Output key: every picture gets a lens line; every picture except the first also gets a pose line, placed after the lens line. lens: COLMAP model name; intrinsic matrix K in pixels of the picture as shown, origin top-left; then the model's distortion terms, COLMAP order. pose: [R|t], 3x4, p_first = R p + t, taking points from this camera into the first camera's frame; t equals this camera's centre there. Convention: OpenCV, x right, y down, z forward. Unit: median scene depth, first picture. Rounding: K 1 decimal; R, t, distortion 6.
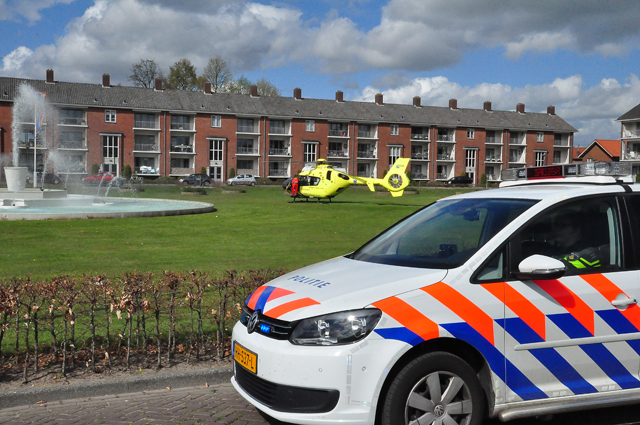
lens RADIAL K [[706.1, 0, 320.0], [0, 706.1, 212.5], [0, 0, 1]] dist [0.049728, 0.028319]
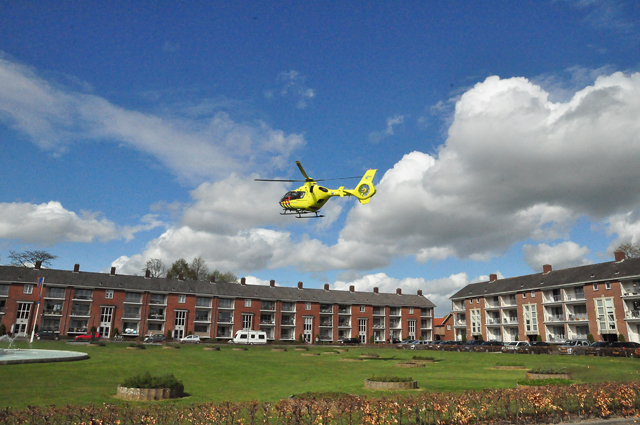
lens RADIAL K [[452.9, 0, 320.0], [0, 452.9, 212.5], [0, 0, 1]] dist [-0.147537, 0.130428]
pose [[0.999898, 0.002666, 0.014055, 0.116941], [0.001985, 0.947110, -0.320902, -0.000774], [-0.014167, 0.320897, 0.947008, 0.052877]]
